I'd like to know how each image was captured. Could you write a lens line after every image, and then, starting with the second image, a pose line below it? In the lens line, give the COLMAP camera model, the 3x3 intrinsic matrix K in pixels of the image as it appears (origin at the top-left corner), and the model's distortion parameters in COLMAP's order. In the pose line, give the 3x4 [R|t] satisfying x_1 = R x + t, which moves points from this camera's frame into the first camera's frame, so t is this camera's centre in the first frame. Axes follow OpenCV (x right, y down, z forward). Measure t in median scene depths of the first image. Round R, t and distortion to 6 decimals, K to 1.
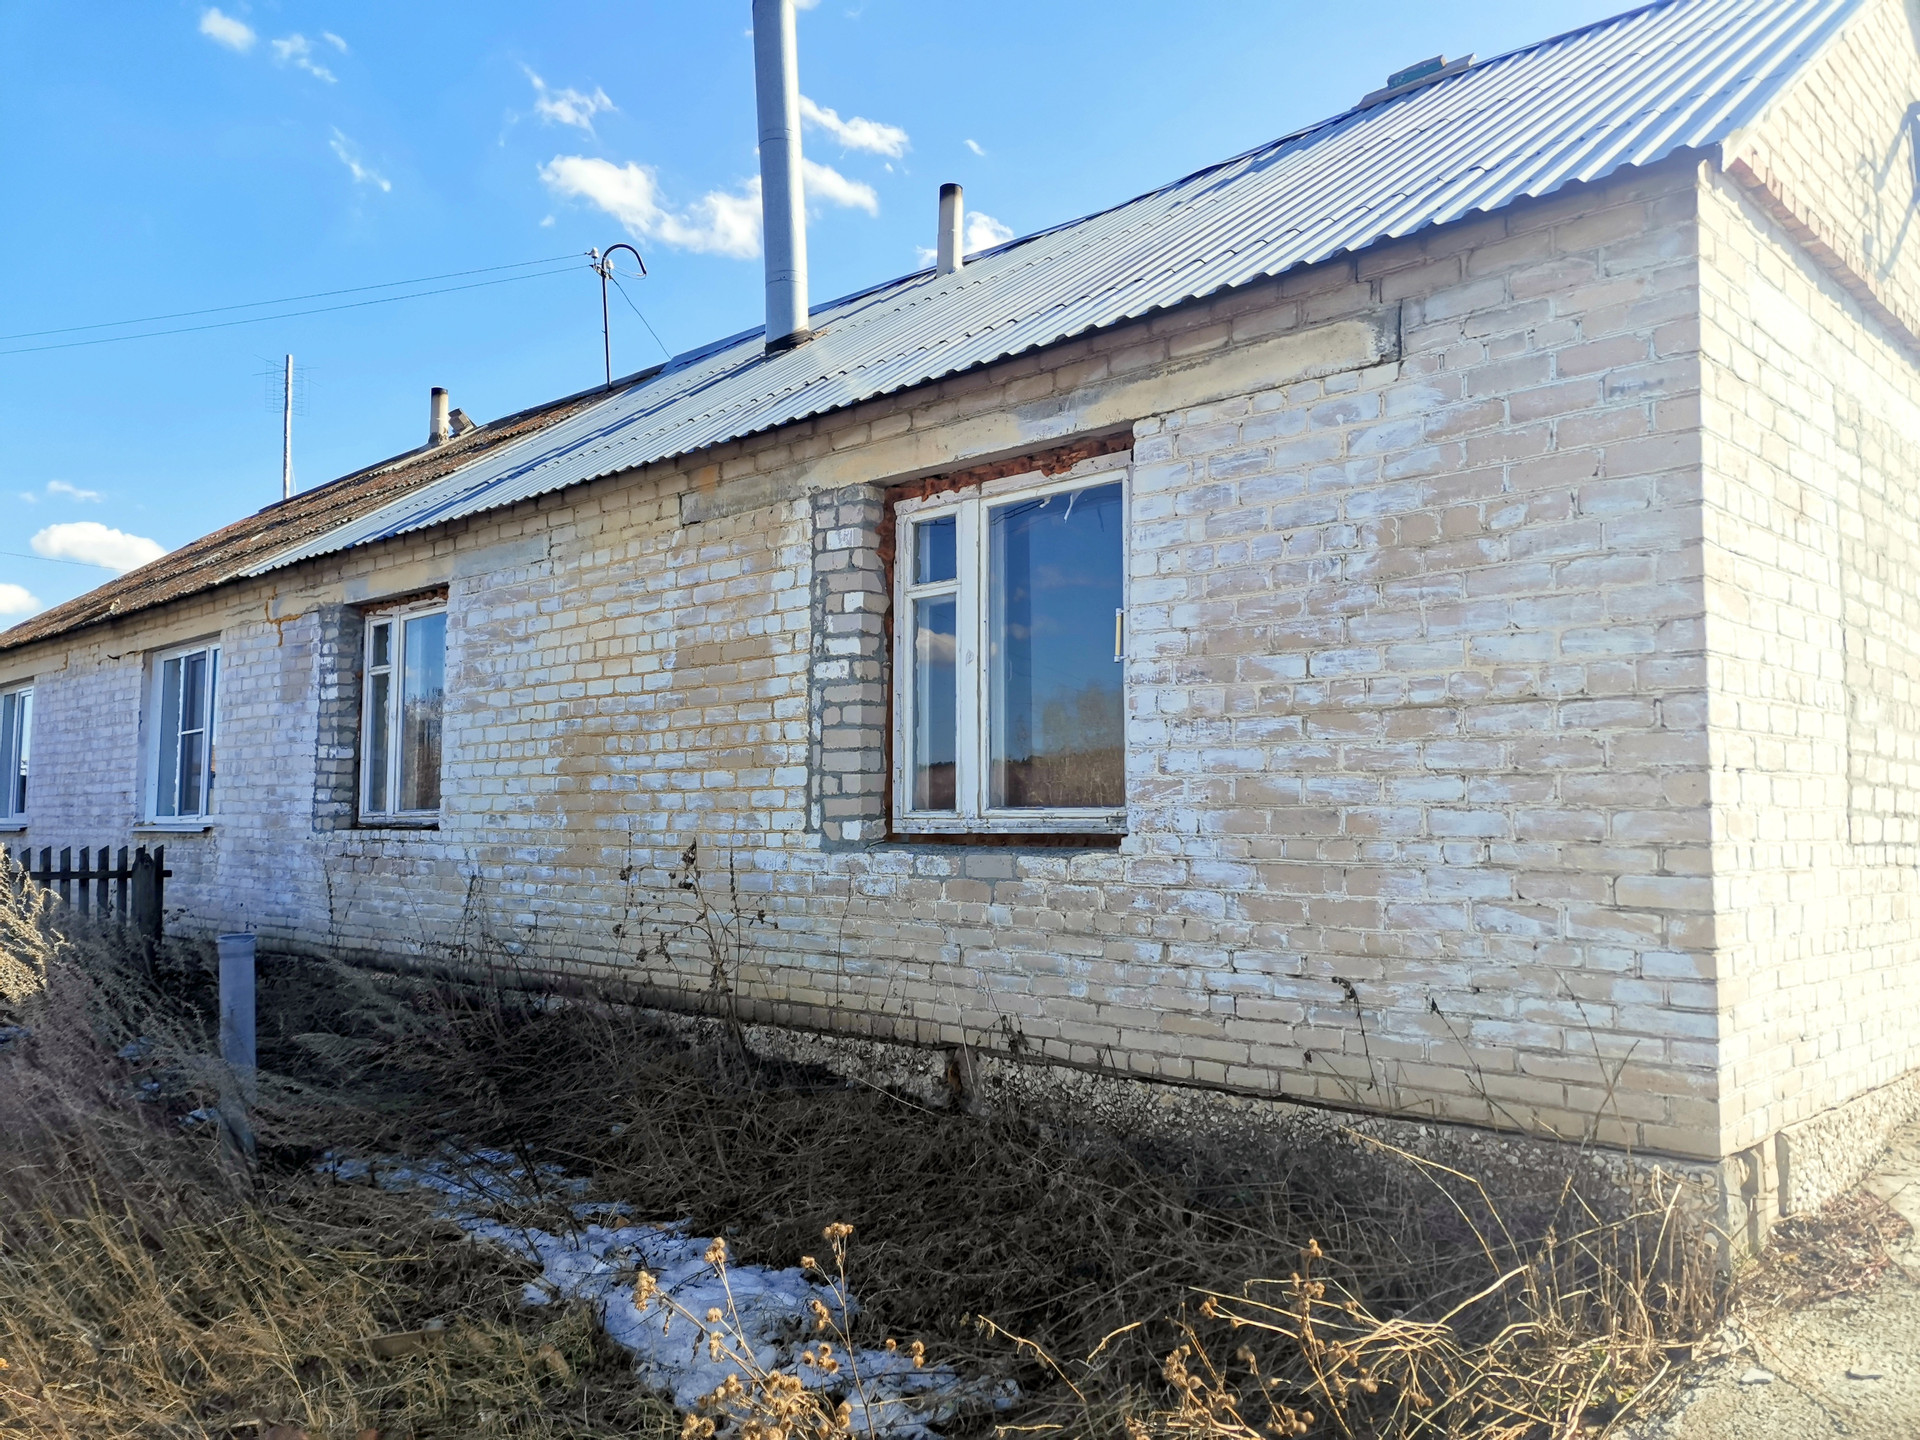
lens RADIAL K [[1410.5, 0, 972.7], [0, 1410.5, 718.0], [0, 0, 1]] dist [0.101585, -0.113411]
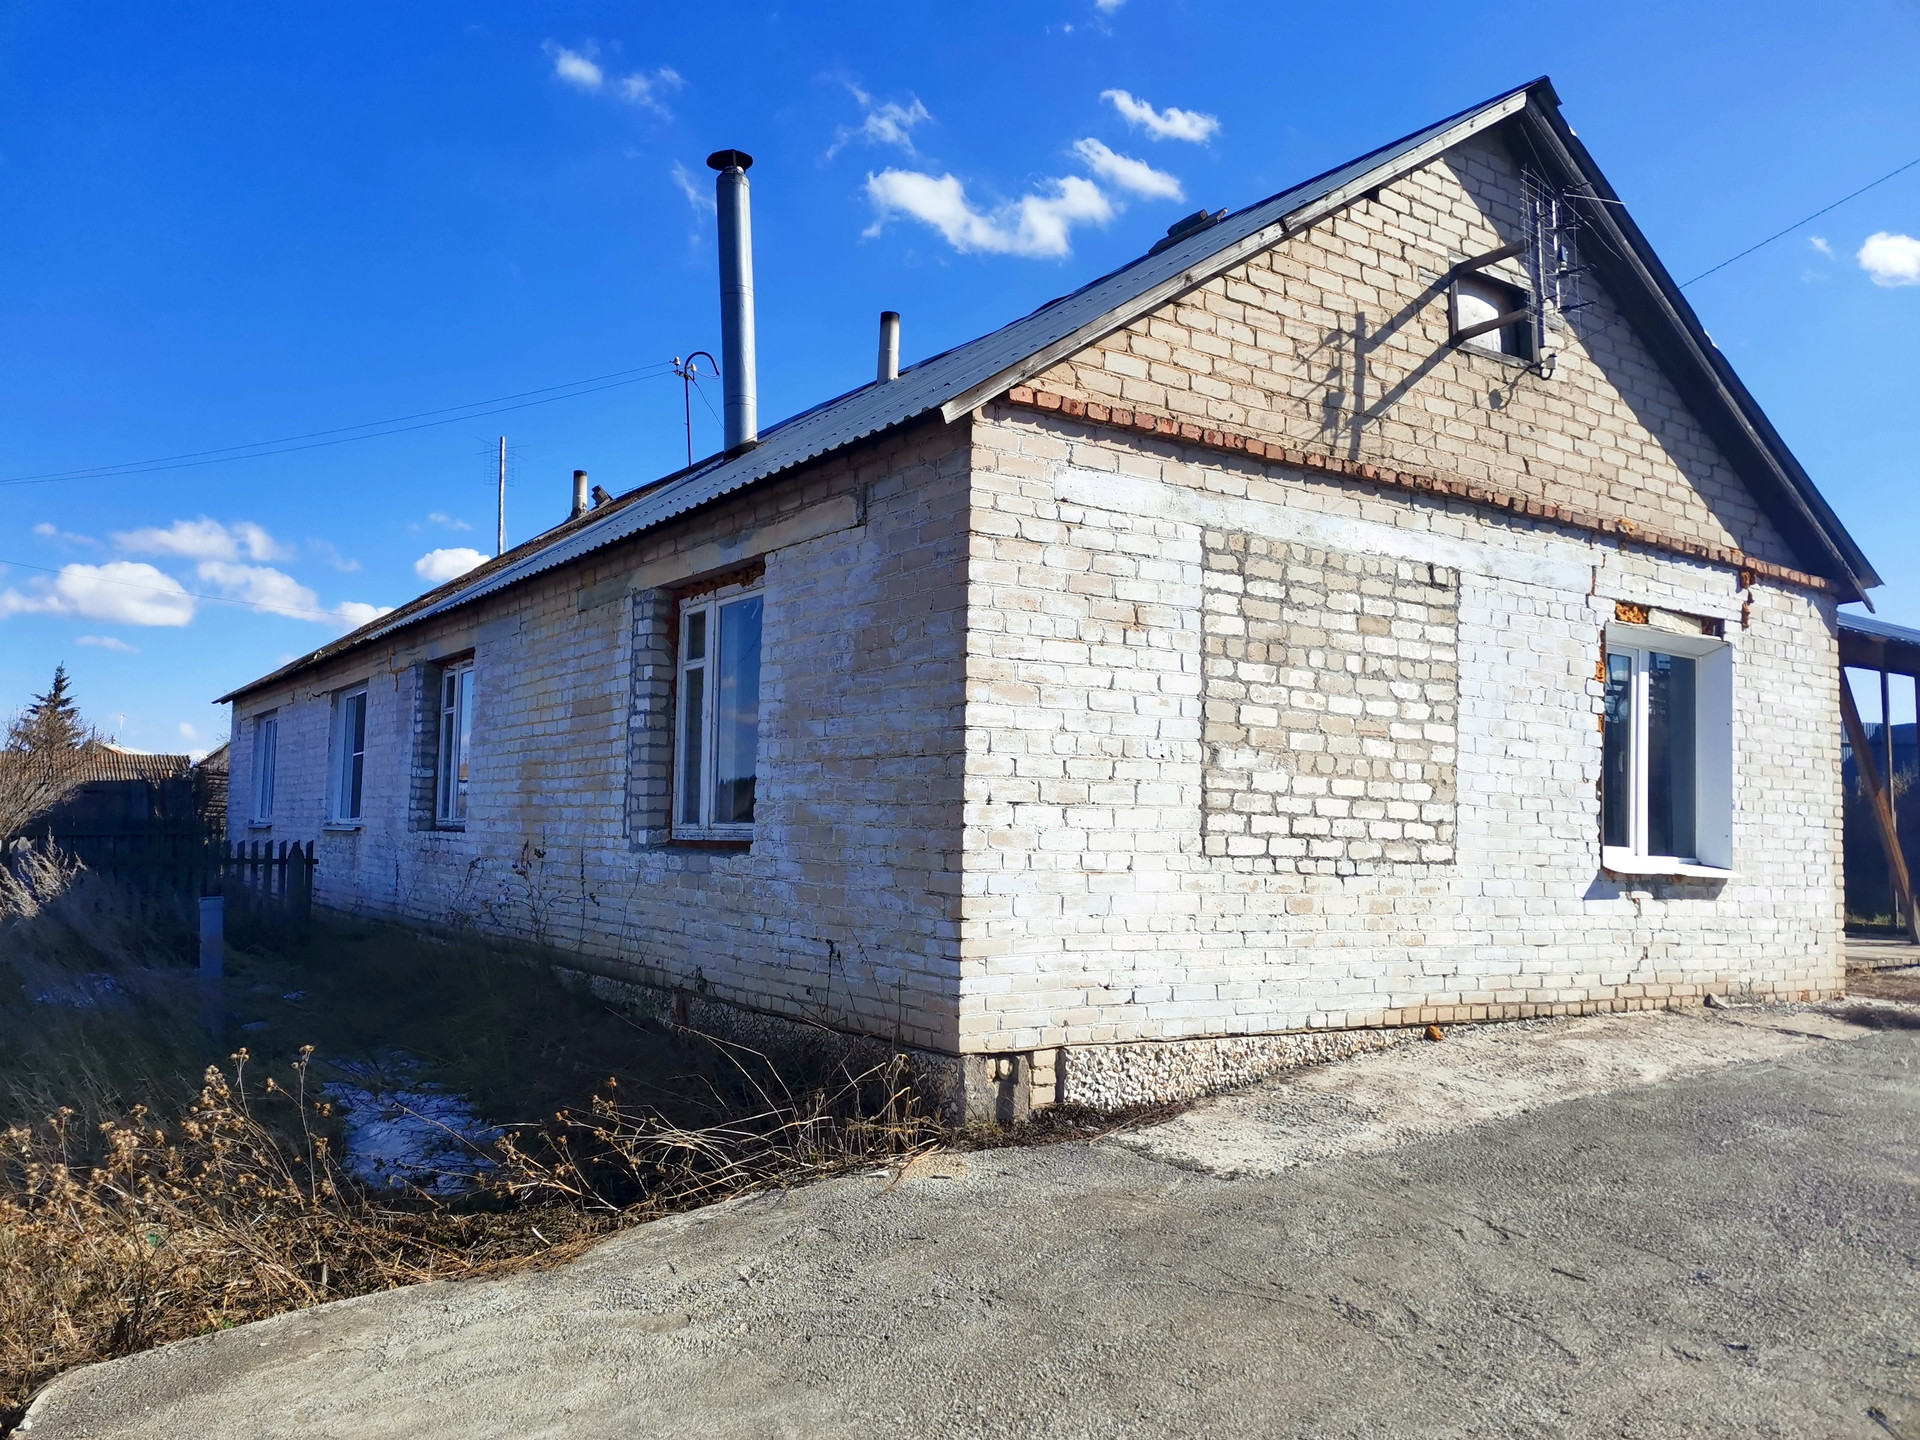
lens RADIAL K [[1421.4, 0, 956.9], [0, 1421.4, 716.7], [0, 0, 1]] dist [0.096783, -0.108169]
pose [[0.976698, -0.001285, -0.214613, 0.509491], [-0.000289, 0.999973, -0.007301, -0.028250], [0.214616, 0.007193, 0.976672, -0.305839]]
